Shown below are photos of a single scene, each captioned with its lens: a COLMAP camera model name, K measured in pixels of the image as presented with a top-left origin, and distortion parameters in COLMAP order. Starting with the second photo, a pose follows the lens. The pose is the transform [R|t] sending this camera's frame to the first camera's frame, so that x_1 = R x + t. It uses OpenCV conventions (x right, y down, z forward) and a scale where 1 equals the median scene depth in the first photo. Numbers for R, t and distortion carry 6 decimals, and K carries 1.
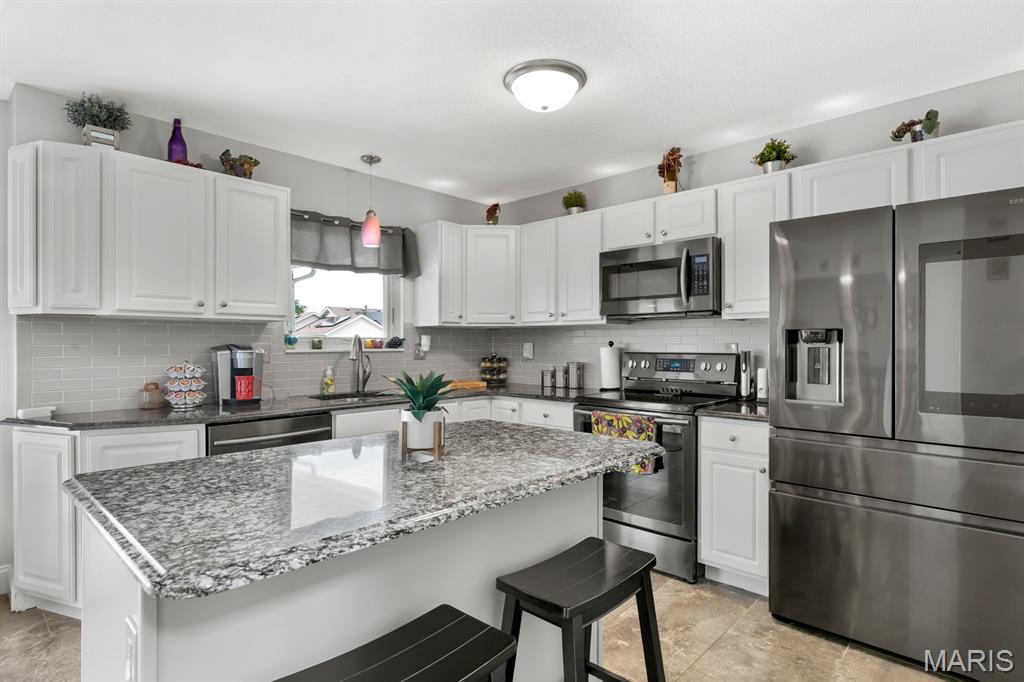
lens RADIAL K [[544.1, 0, 513.4], [0, 544.1, 346.3], [0, 0, 1]] dist [0.014459, 0.000405]
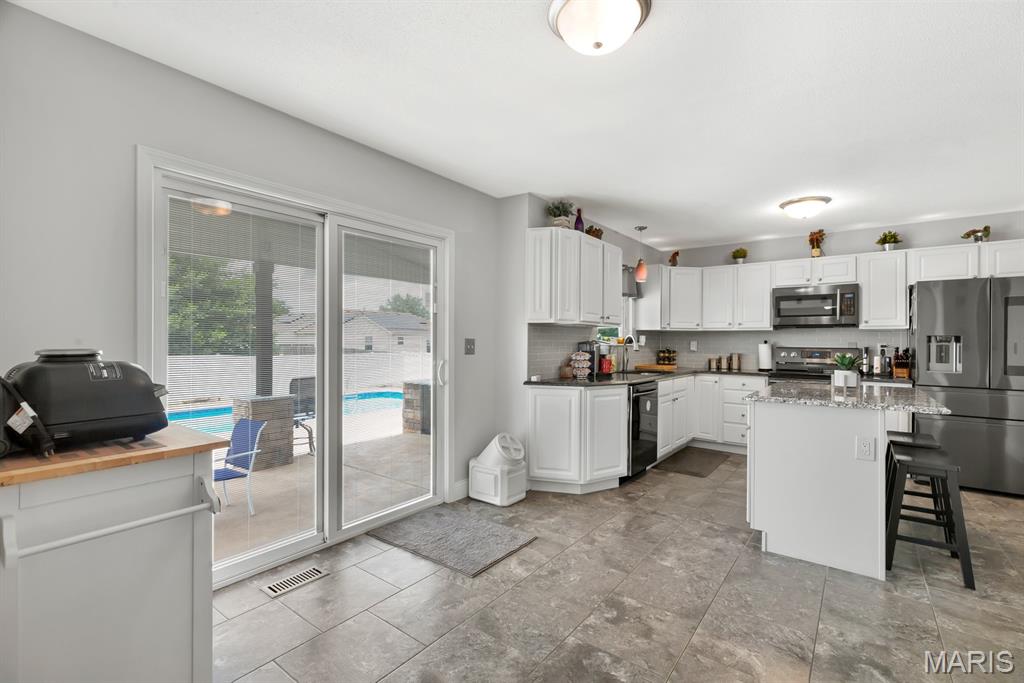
lens RADIAL K [[456.8, 0, 517.3], [0, 456.8, 342.3], [0, 0, 1]] dist [0.001355, 0.001153]
pose [[0.994559, 0.008403, 0.103840, -0.858535], [-0.008127, 0.999962, -0.003082, 0.007773], [-0.103862, 0.002221, 0.994589, -0.367736]]
